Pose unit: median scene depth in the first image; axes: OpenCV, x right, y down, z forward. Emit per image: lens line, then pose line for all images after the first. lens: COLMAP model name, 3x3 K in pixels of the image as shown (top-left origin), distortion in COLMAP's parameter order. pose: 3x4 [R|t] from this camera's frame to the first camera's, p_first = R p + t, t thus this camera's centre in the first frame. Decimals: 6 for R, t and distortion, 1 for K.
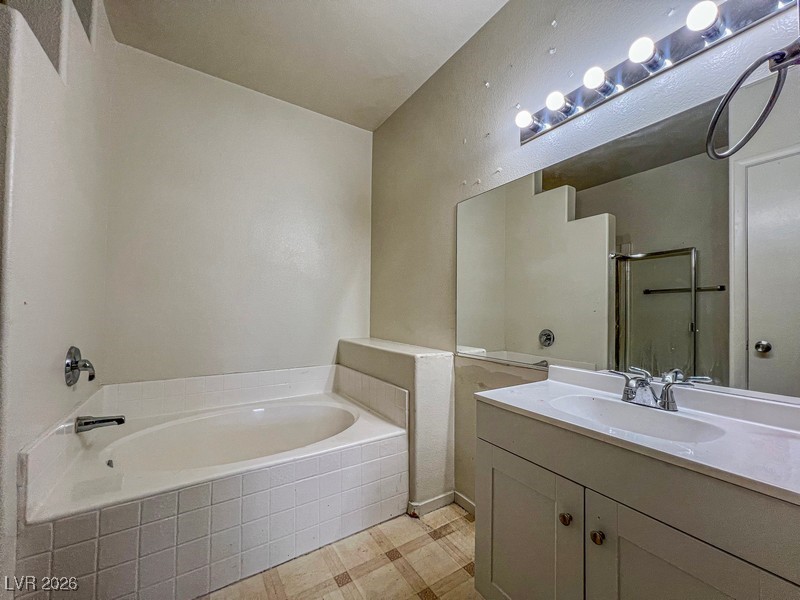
lens RADIAL K [[319.0, 0, 400.4], [0, 319.0, 303.9], [0, 0, 1]] dist [-0.002516, 0.001069]
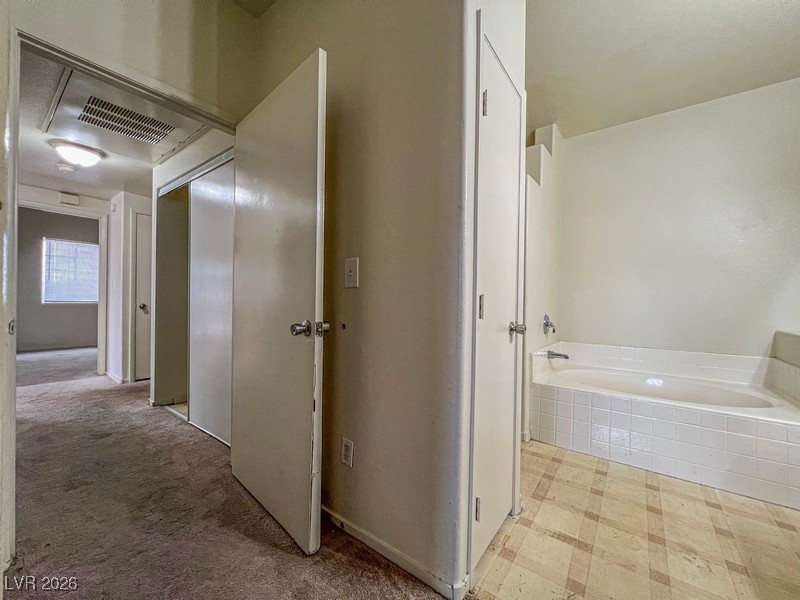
lens RADIAL K [[319.0, 0, 401.0], [0, 319.0, 302.7], [0, 0, 1]] dist [-0.002516, 0.001069]
pose [[0.340727, -0.007377, -0.940134, 0.527660], [0.006246, 0.999965, -0.005583, 0.059839], [0.940142, -0.003970, 0.340761, -0.523711]]
